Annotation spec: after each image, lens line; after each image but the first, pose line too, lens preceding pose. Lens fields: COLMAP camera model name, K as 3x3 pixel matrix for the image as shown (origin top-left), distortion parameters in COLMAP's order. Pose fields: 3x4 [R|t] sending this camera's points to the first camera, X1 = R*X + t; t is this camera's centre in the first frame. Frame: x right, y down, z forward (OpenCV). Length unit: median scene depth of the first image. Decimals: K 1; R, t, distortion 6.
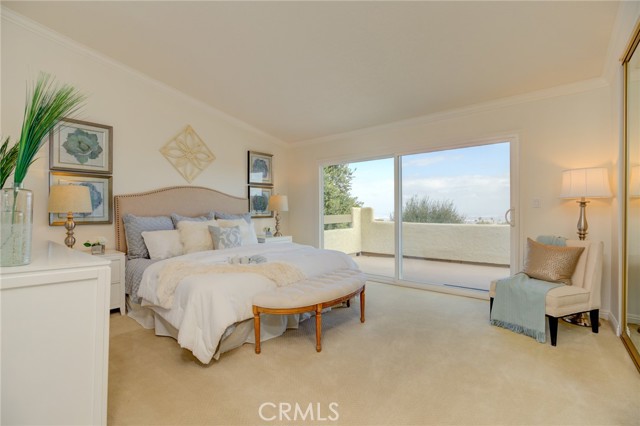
lens RADIAL K [[293.7, 0, 316.5], [0, 293.7, 211.2], [0, 0, 1]] dist [-0.018918, 0.000457]
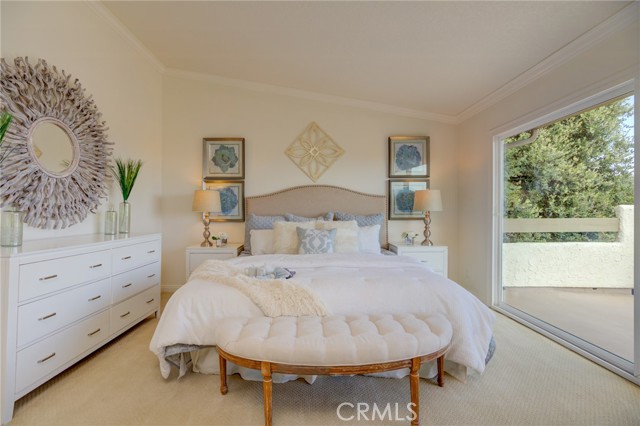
lens RADIAL K [[293.7, 0, 316.5], [0, 293.7, 211.2], [0, 0, 1]] dist [-0.018918, 0.000457]
pose [[0.644884, 0.002056, -0.764277, 0.311146], [-0.002201, 0.999997, 0.000833, -0.000680], [0.764277, 0.001145, 0.644887, 0.386612]]
